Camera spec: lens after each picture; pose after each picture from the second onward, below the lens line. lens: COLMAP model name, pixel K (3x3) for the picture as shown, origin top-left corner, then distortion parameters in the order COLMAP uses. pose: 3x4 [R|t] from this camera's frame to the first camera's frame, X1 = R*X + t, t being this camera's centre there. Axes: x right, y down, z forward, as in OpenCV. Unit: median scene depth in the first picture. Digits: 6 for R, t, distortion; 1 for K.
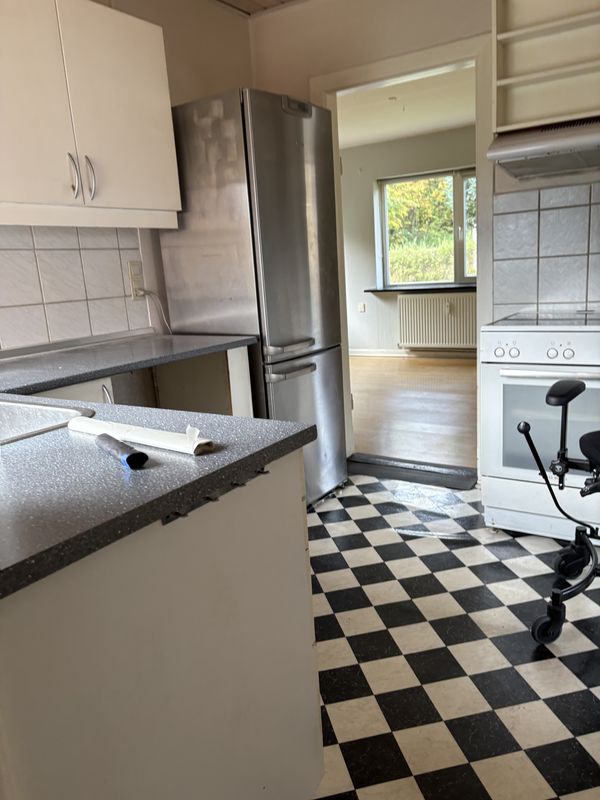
lens RADIAL K [[601.7, 0, 302.9], [0, 601.7, 401.2], [0, 0, 1]] dist [0.036864, -0.045637]
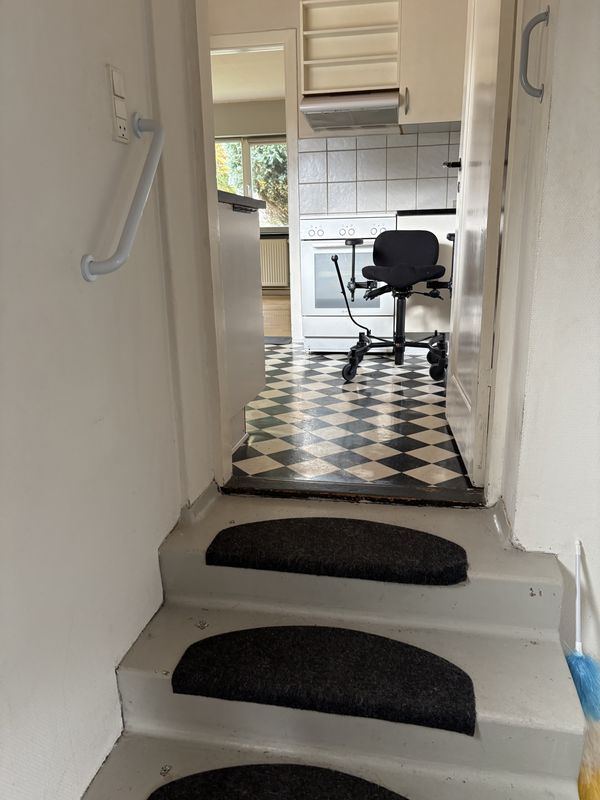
lens RADIAL K [[601.7, 0, 299.0], [0, 601.7, 399.4], [0, 0, 1]] dist [0.036864, -0.045637]
pose [[0.929380, -0.046903, 0.366133, -0.315240], [0.039336, 0.998831, 0.028104, 0.314828], [-0.367024, -0.011717, 0.930138, -0.487837]]
